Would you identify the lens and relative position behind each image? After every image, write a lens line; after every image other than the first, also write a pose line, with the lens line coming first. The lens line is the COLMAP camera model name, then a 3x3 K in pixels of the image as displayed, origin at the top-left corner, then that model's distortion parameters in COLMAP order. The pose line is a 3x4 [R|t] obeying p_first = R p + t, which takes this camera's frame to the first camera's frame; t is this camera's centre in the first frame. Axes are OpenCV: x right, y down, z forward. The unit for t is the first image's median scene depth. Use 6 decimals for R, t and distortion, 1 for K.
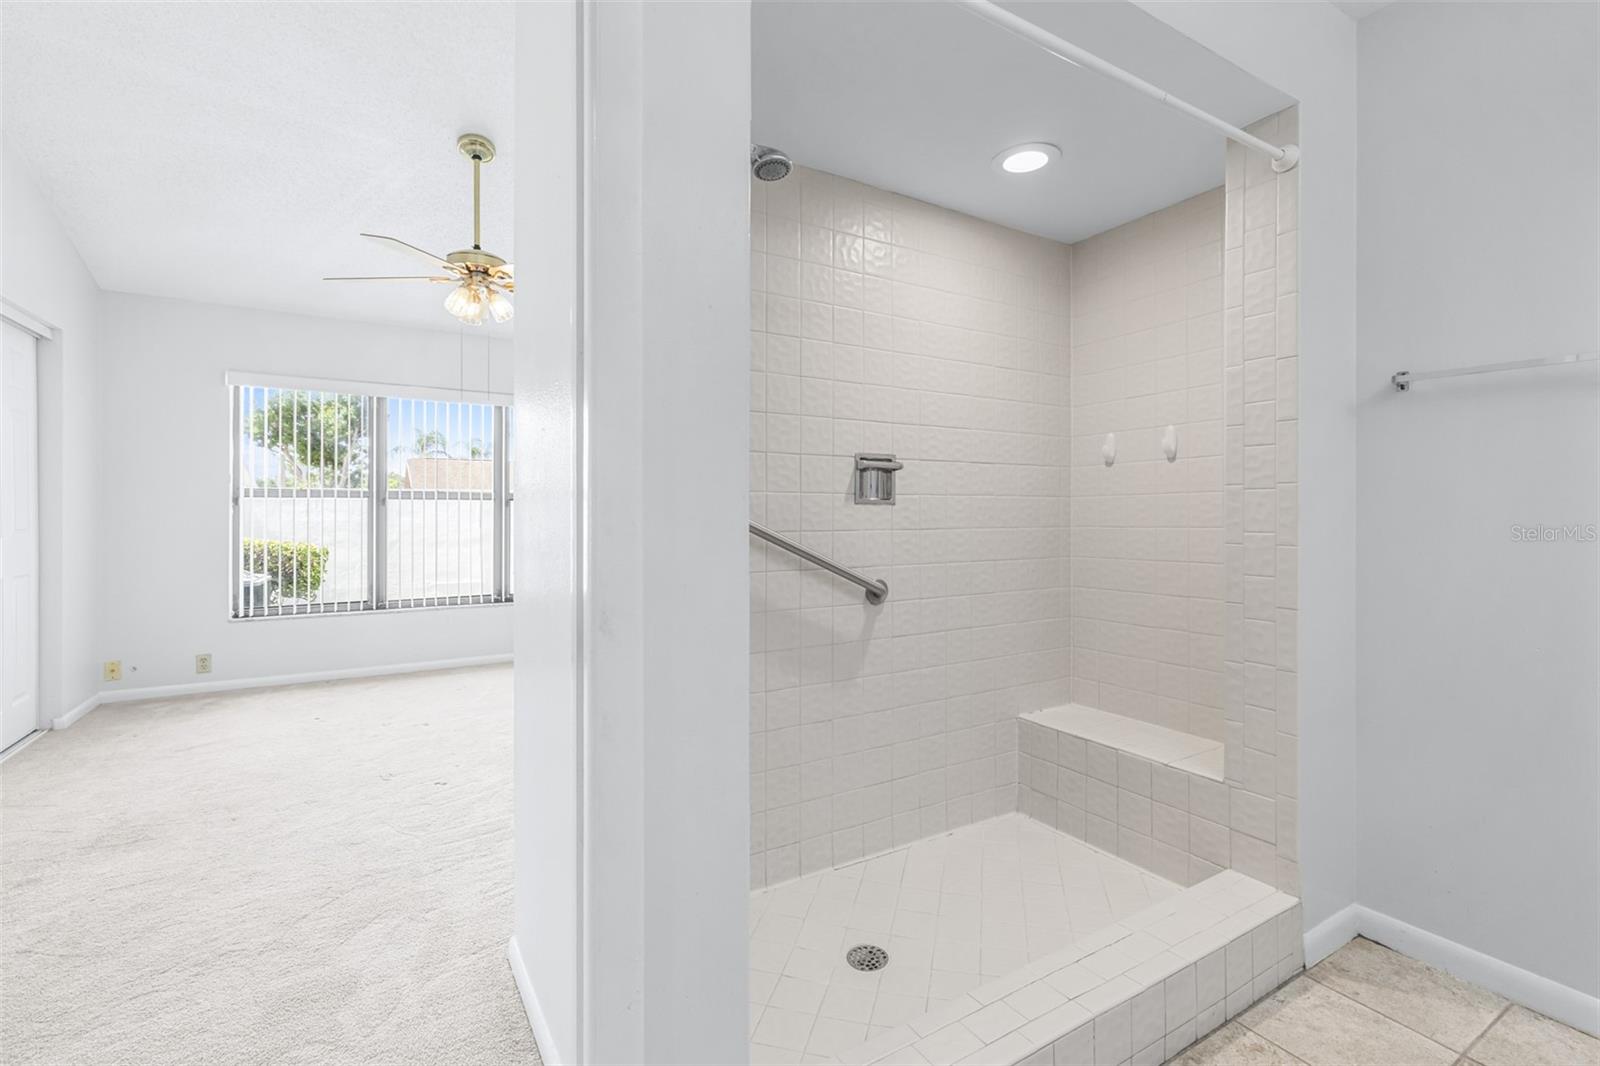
lens RADIAL K [[714.7, 0, 825.6], [0, 714.7, 510.6], [0, 0, 1]] dist [-0.000009, -0.000742]
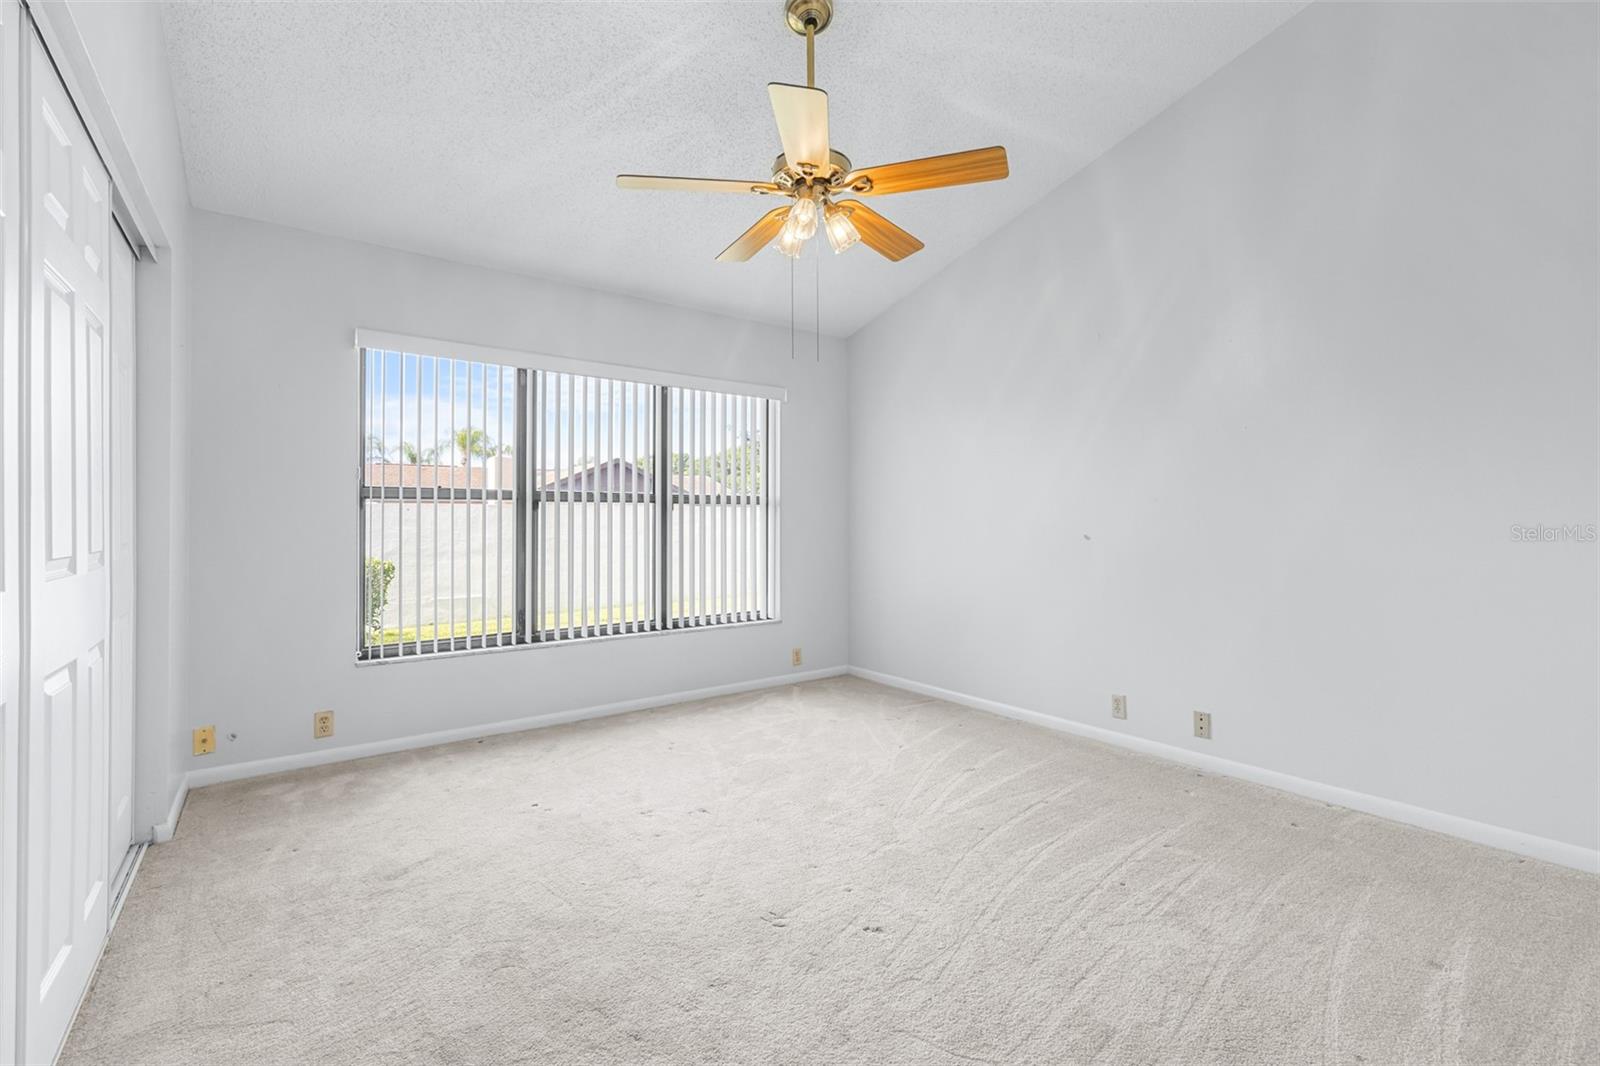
lens RADIAL K [[693.0, 0, 802.6], [0, 693.0, 523.6], [0, 0, 1]] dist [0.001200, 0.000366]
pose [[0.996429, -0.004530, 0.084311, -0.439339], [0.003373, 0.999898, 0.013860, -0.000624], [-0.084365, -0.013527, 0.996343, 0.250304]]
